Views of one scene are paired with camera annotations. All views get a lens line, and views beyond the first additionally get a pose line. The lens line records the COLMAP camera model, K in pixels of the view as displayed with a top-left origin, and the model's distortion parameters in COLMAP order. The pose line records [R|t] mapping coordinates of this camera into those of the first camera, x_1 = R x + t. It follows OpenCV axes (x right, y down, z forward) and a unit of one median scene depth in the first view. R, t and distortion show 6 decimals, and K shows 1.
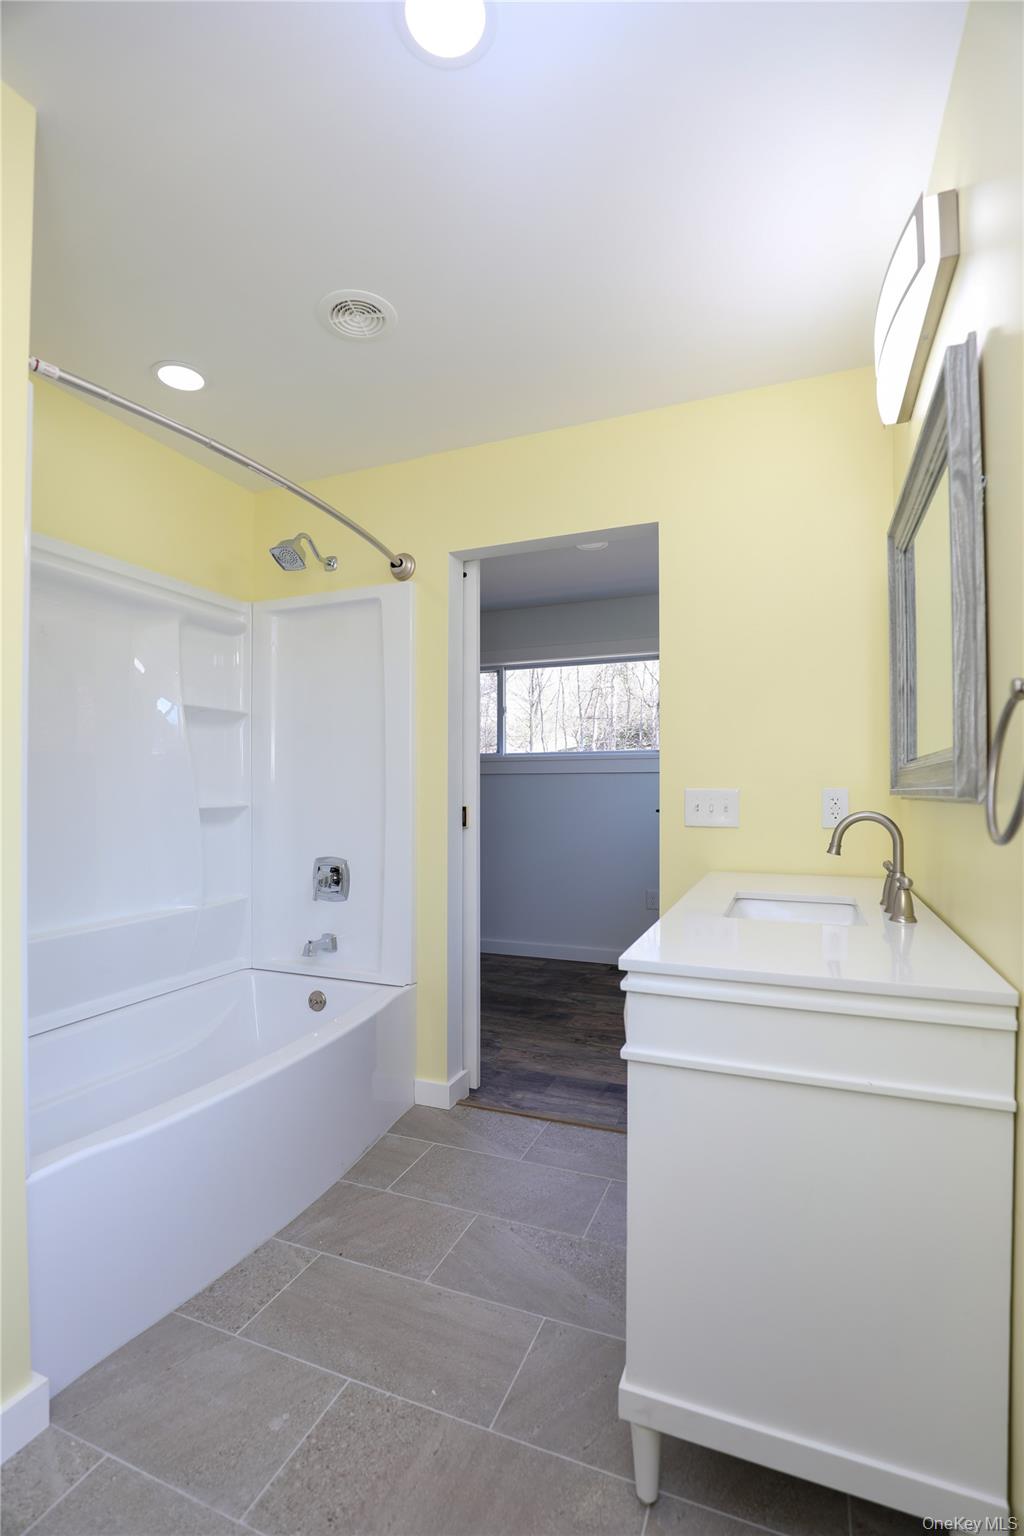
lens RADIAL K [[702.2, 0, 509.5], [0, 702.2, 784.1], [0, 0, 1]] dist [-0.030754, 0.004867]
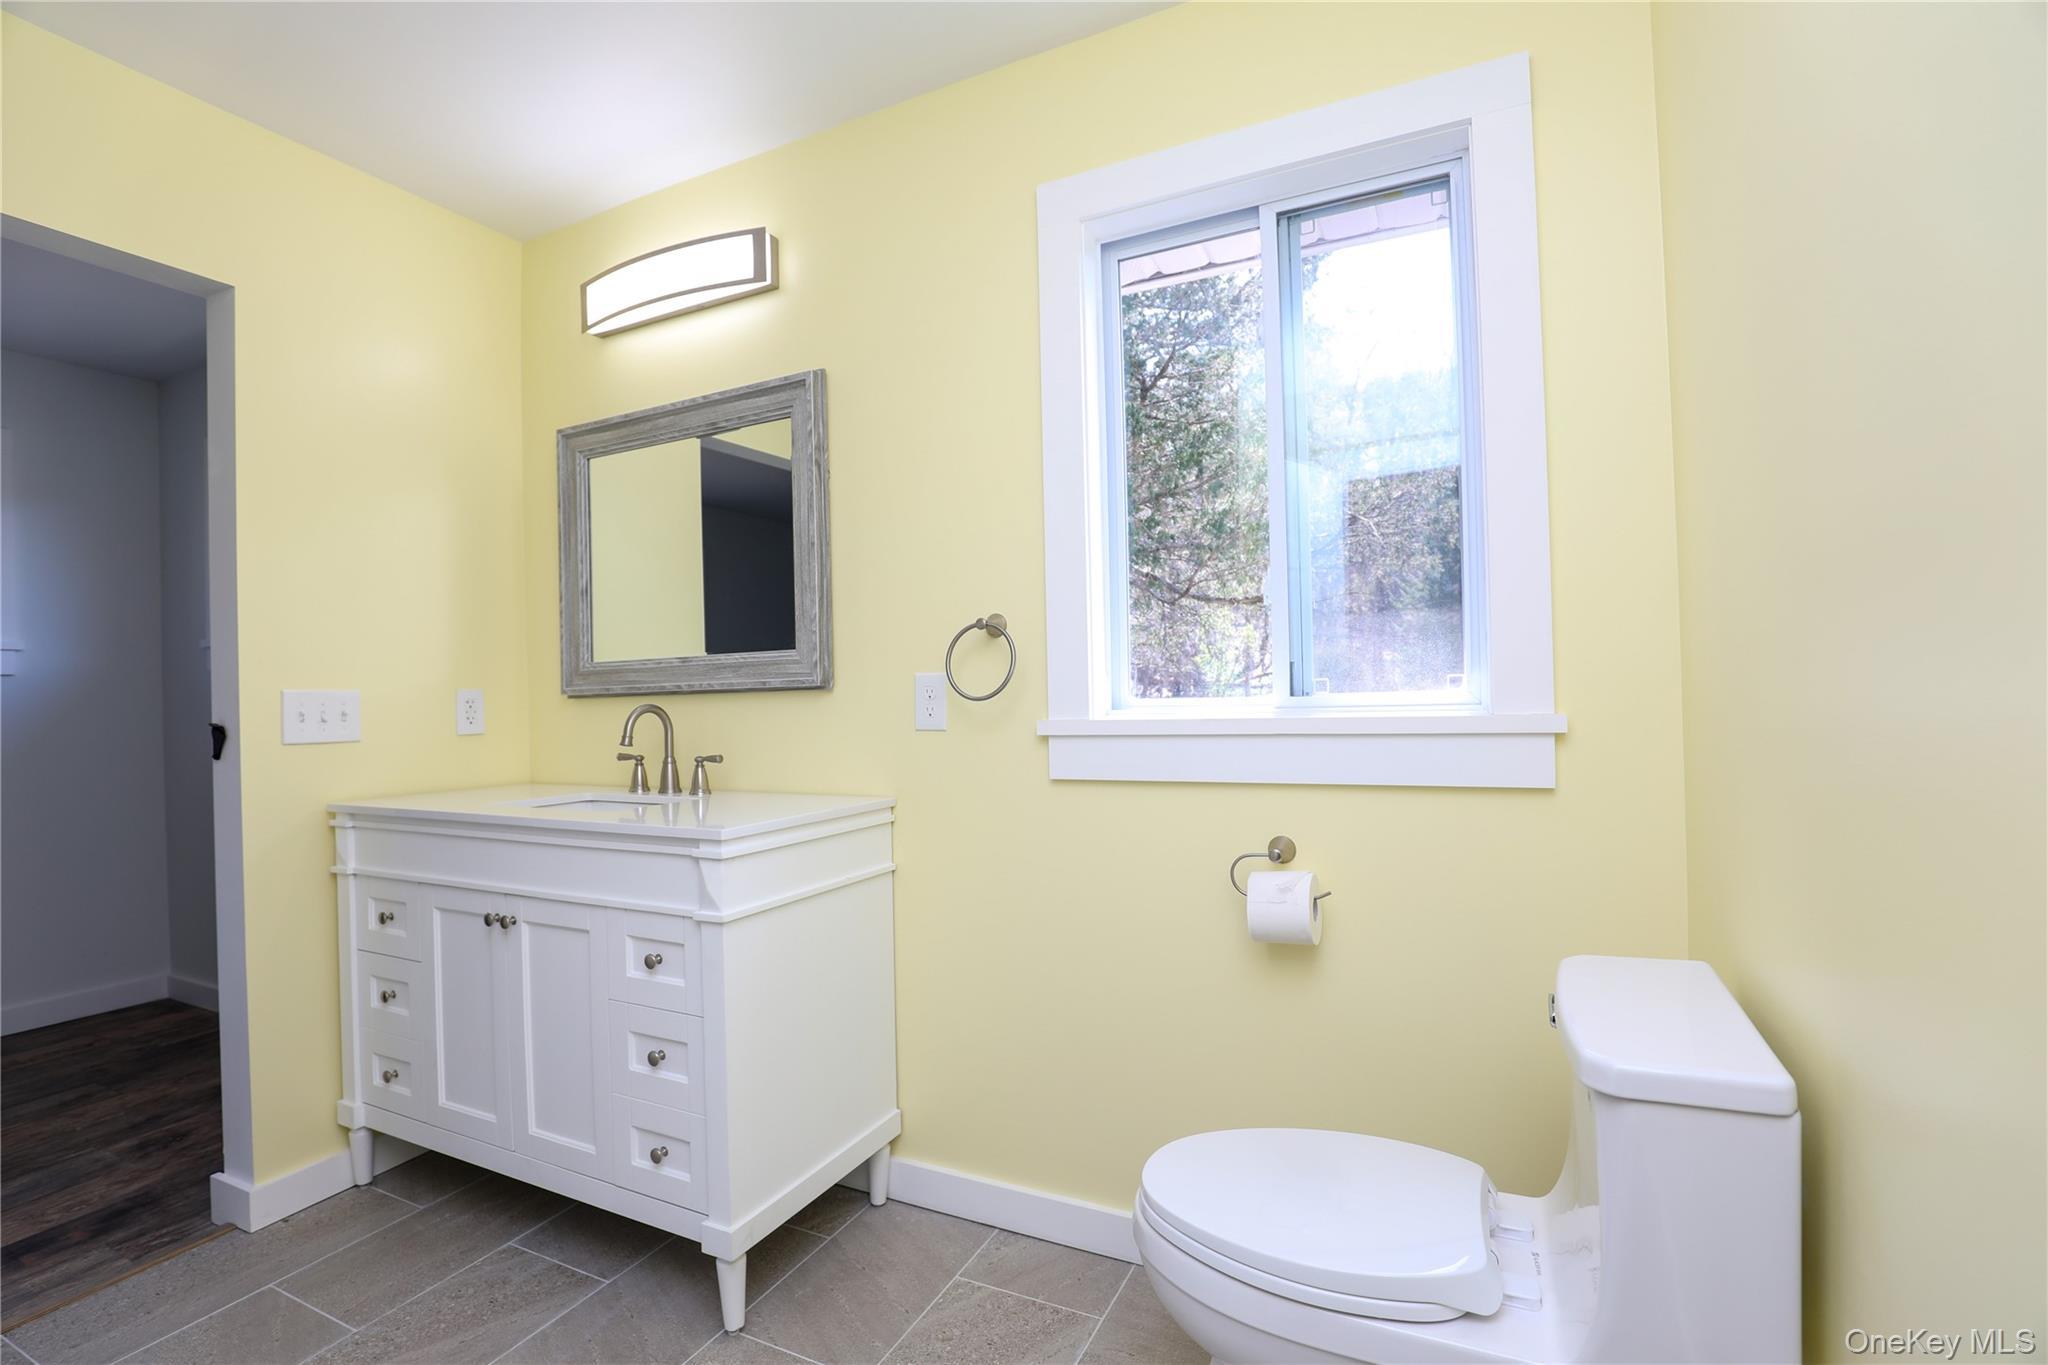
lens RADIAL K [[936.3, 0, 1013.0], [0, 936.3, 679.1], [0, 0, 1]] dist [-0.030754, 0.004867]
pose [[0.072859, 0.013230, 0.997254, -0.997097], [0.015021, 0.999784, -0.014361, 0.031785], [-0.997229, 0.016026, 0.072645, 0.349366]]
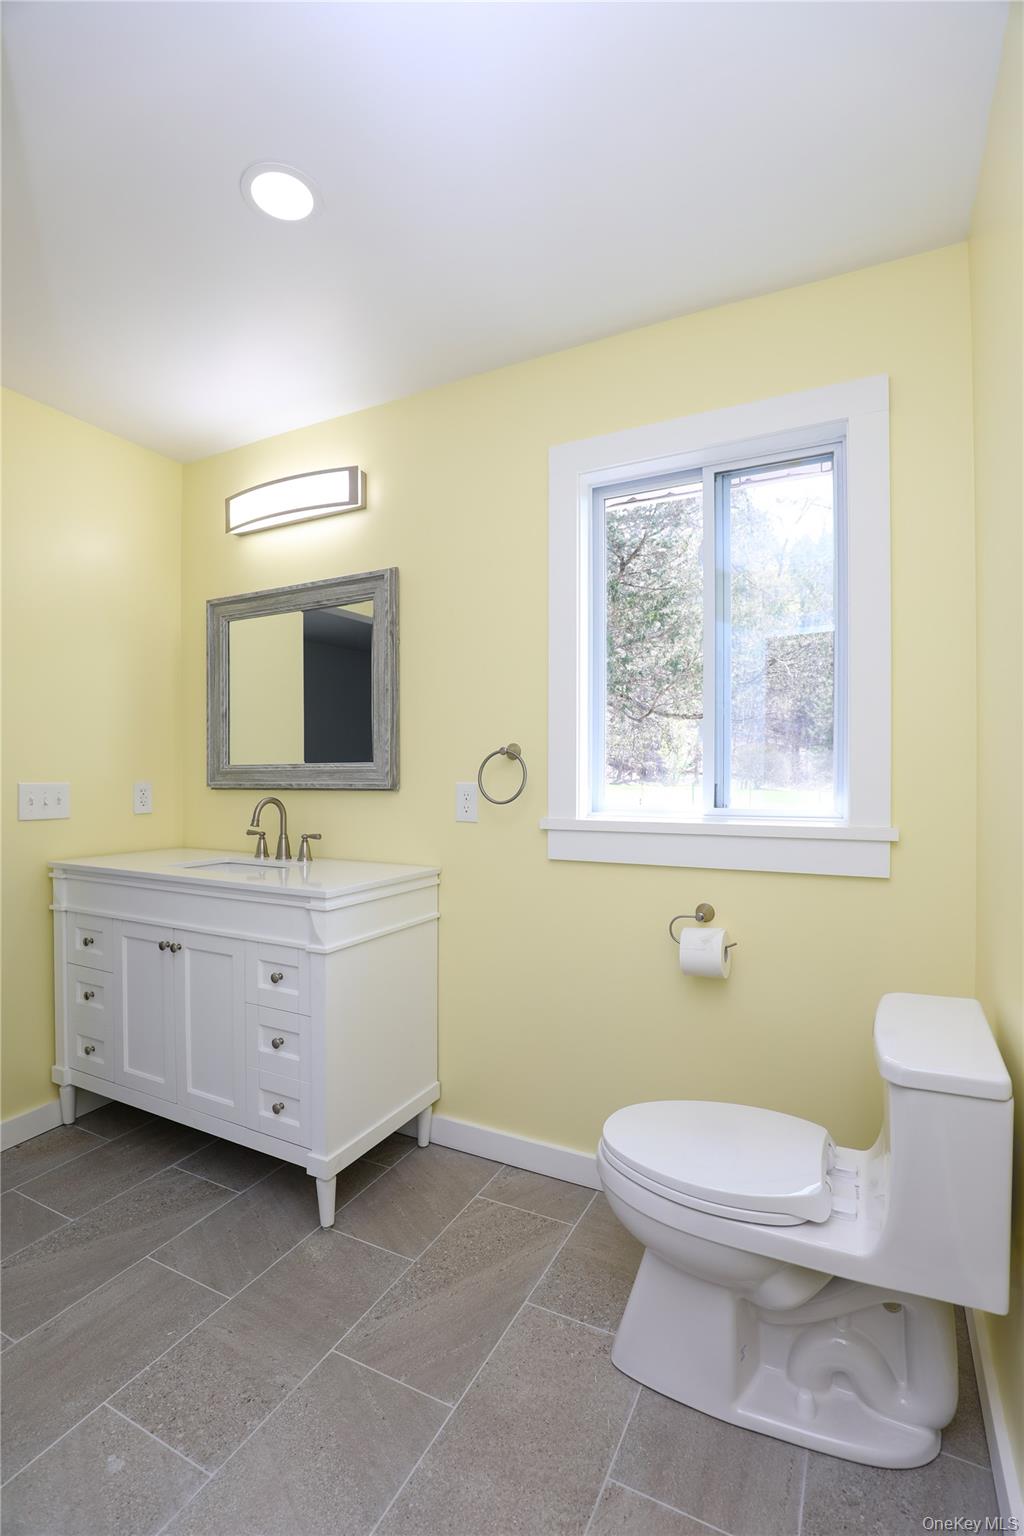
lens RADIAL K [[702.2, 0, 515.7], [0, 702.2, 773.1], [0, 0, 1]] dist [-0.030754, 0.004867]
pose [[0.079551, 0.000759, 0.996831, -1.120497], [-0.008302, 0.999966, -0.000099, -0.022693], [-0.996796, -0.008267, 0.079555, 0.348898]]
